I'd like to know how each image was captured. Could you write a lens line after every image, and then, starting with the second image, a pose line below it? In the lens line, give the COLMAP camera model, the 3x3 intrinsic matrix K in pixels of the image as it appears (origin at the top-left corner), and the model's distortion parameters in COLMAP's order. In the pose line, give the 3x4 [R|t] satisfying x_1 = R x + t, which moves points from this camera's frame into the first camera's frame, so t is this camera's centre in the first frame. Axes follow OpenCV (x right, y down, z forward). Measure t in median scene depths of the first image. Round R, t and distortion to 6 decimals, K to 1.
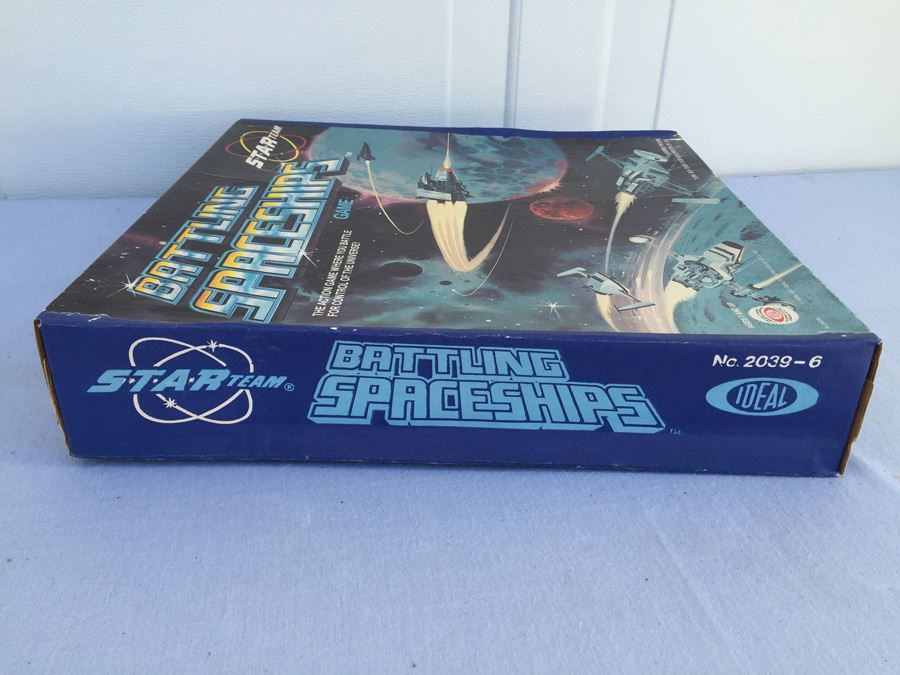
lens RADIAL K [[775.8, 0, 450.0], [0, 775.8, 337.5], [0, 0, 1]] dist [0.063078, -0.011778]
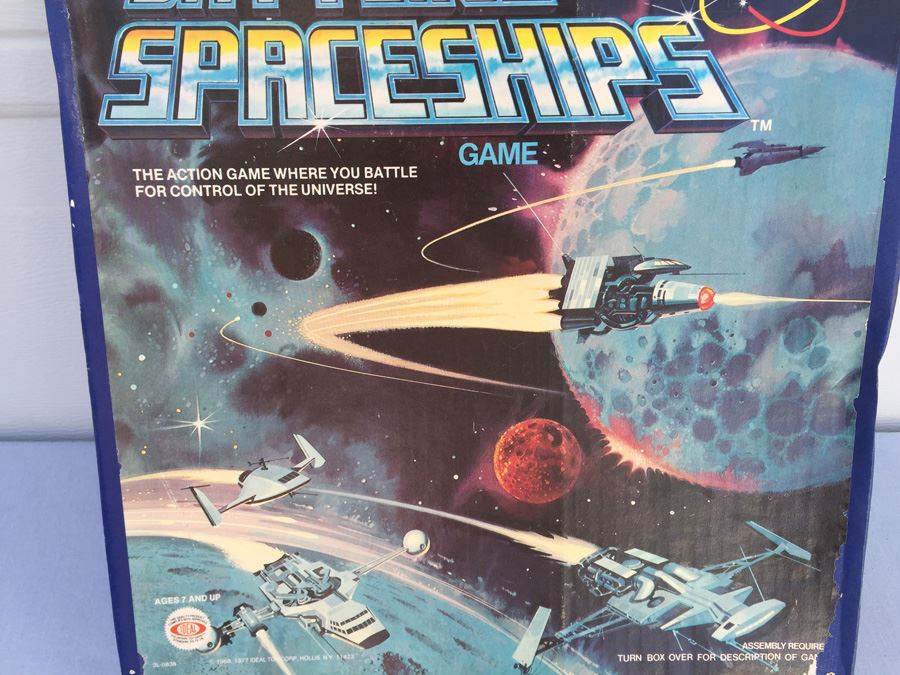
lens RADIAL K [[752.7, 0, 450.0], [0, 752.7, 337.5], [0, 0, 1]] dist [0.085088, -0.130235]
pose [[0.019174, 0.982761, 0.183882, -0.104770], [-0.496267, -0.150306, 0.855060, -0.752458], [0.867958, -0.107649, 0.484830, 0.646367]]
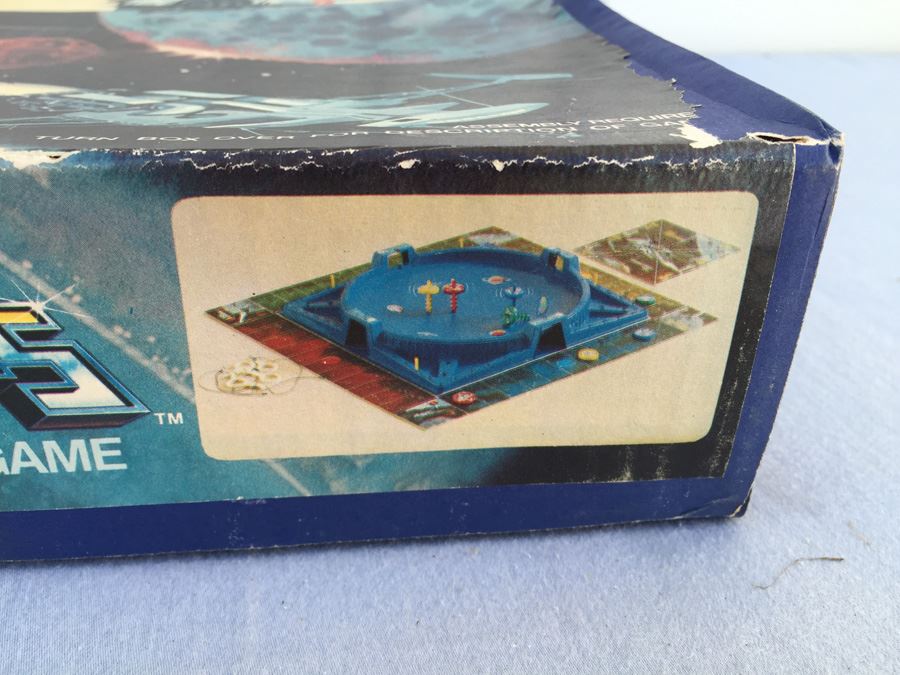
lens RADIAL K [[775.8, 0, 450.0], [0, 775.8, 337.5], [0, 0, 1]] dist [0.063078, -0.011778]
pose [[0.109508, 0.495439, -0.861713, 0.596413], [-0.508623, 0.772762, 0.379660, -0.332350], [0.853997, 0.396711, 0.336615, 1.181229]]
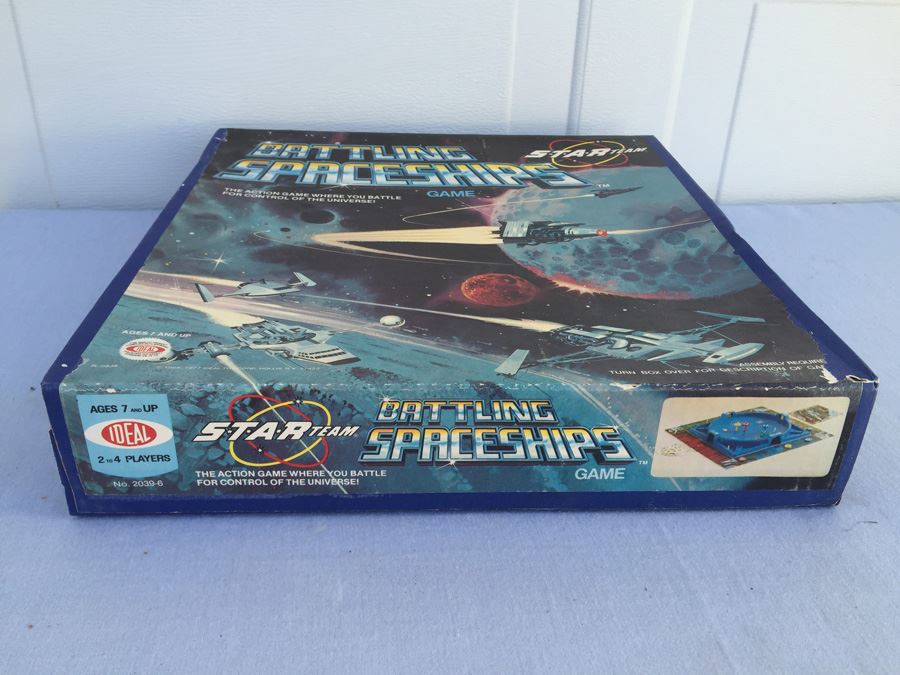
lens RADIAL K [[775.8, 0, 450.0], [0, 775.8, 337.5], [0, 0, 1]] dist [0.063078, -0.011778]
pose [[0.059240, 0.493262, -0.867861, 0.953137], [-0.509550, 0.762537, 0.398617, -0.463382], [0.858399, 0.418605, 0.296514, 0.778754]]
